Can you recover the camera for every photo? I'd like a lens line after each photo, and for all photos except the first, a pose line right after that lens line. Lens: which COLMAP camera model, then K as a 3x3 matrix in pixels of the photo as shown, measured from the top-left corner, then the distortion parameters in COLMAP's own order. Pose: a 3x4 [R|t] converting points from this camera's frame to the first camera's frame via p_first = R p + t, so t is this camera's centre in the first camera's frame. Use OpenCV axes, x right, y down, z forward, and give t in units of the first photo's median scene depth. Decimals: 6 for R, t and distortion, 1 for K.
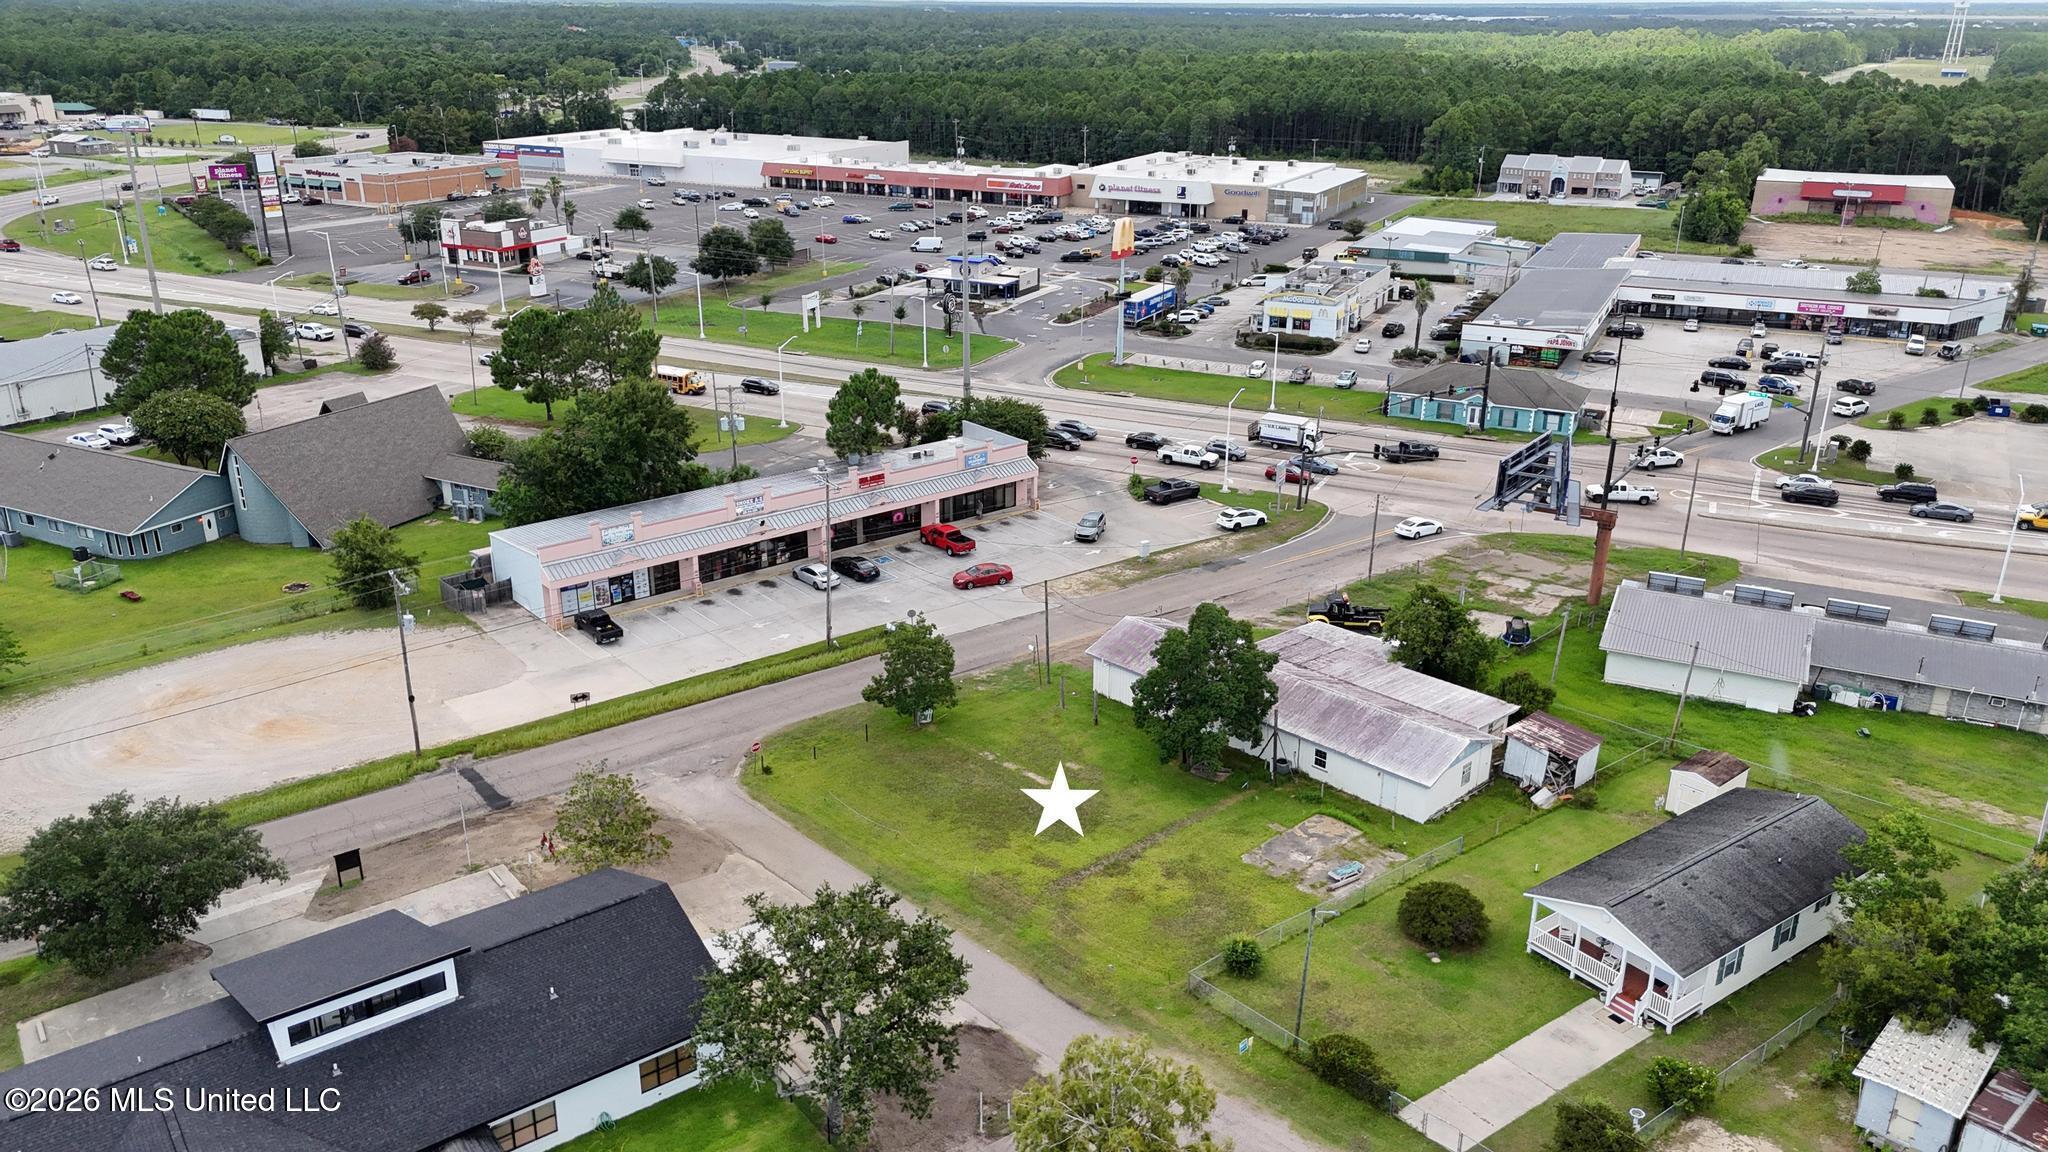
lens RADIAL K [[1505.8, 0, 1022.9], [0, 1505.8, 569.7], [0, 0, 1]] dist [0.063722, -0.060832]
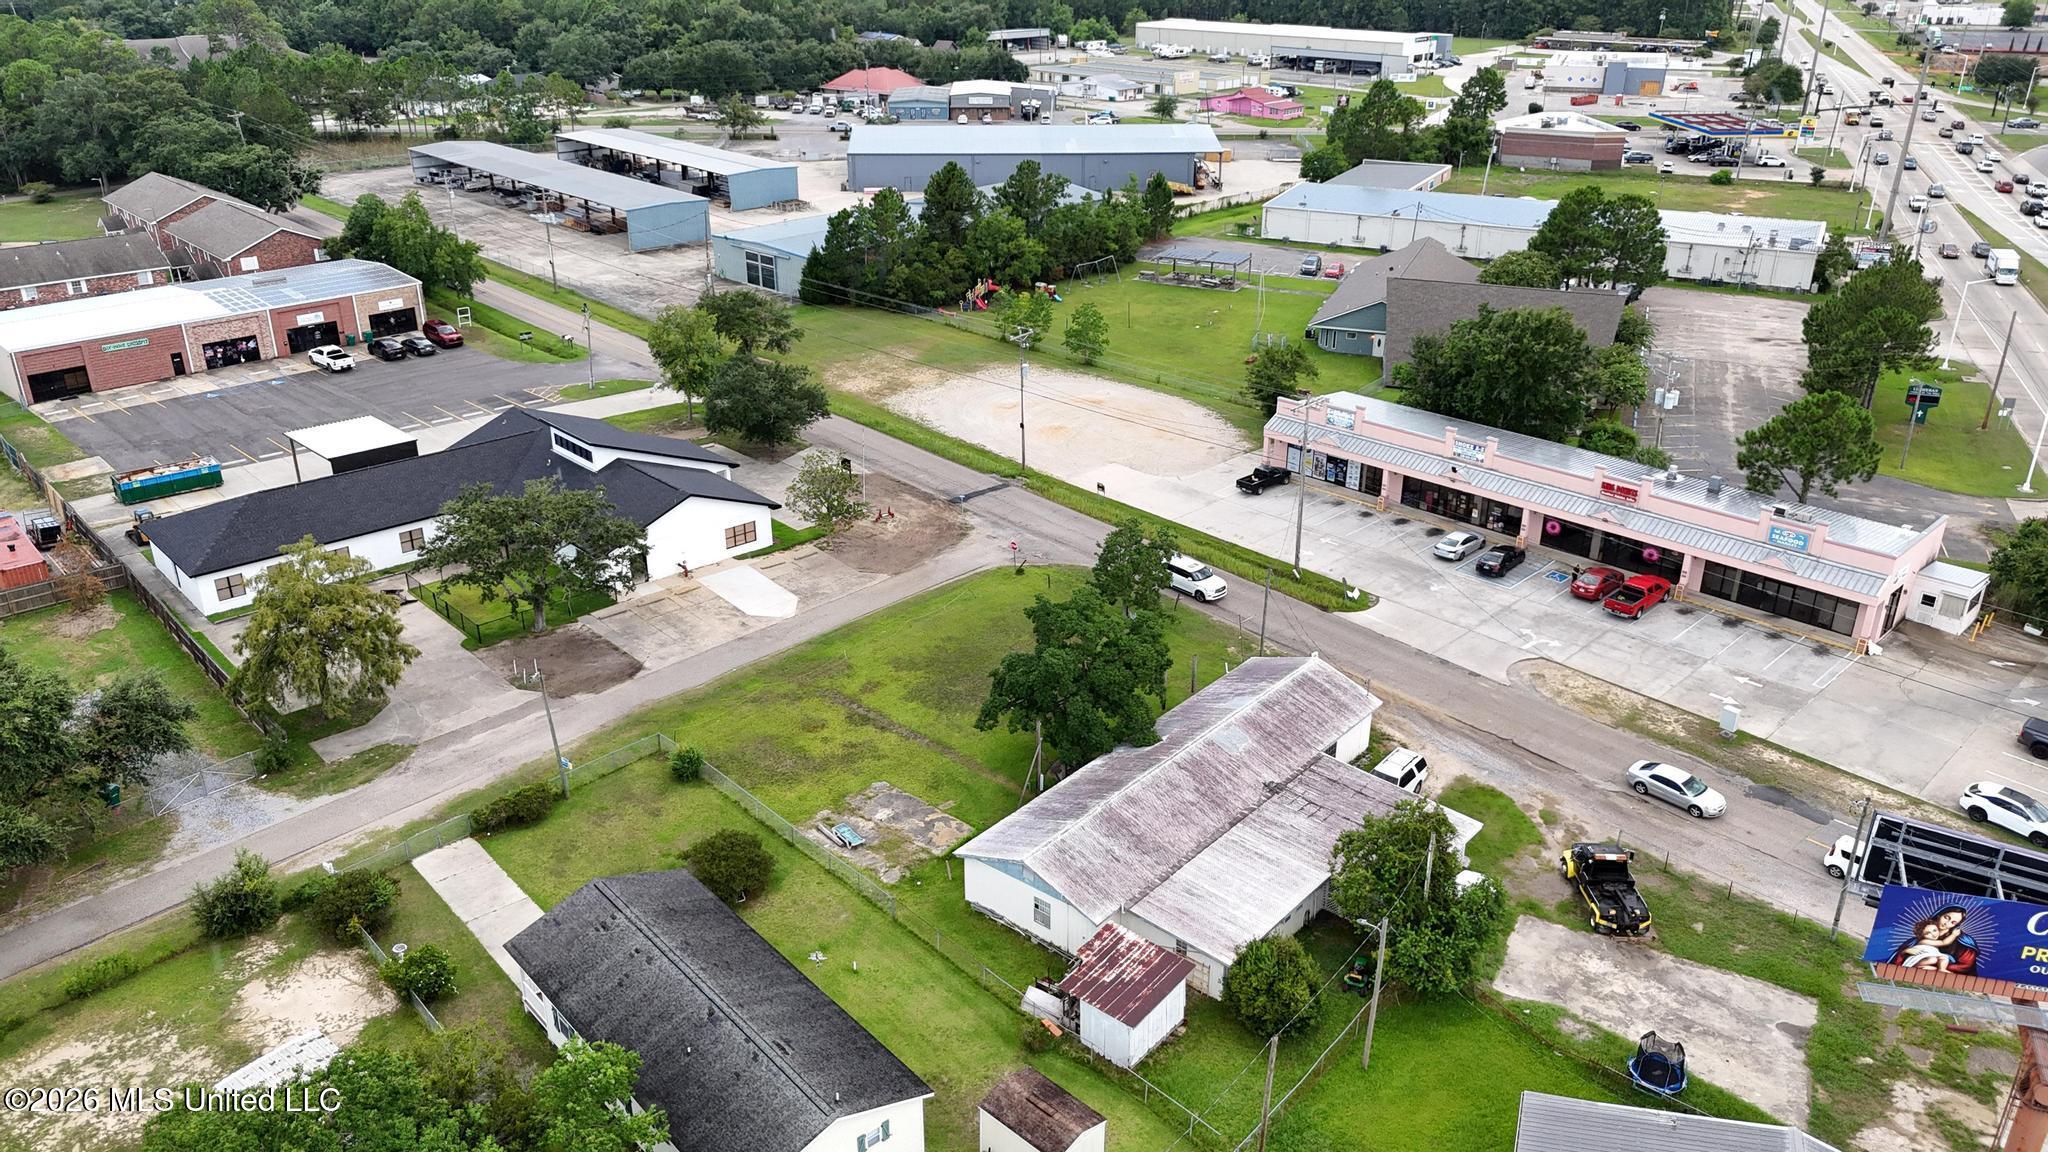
lens RADIAL K [[1505.8, 0, 1020.1], [0, 1505.8, 581.5], [0, 0, 1]] dist [0.063722, -0.060832]
pose [[0.083781, 0.399759, -0.912783, 0.683172], [-0.349762, 0.869522, 0.348709, -0.202937], [0.933085, 0.290042, 0.212670, 0.576224]]
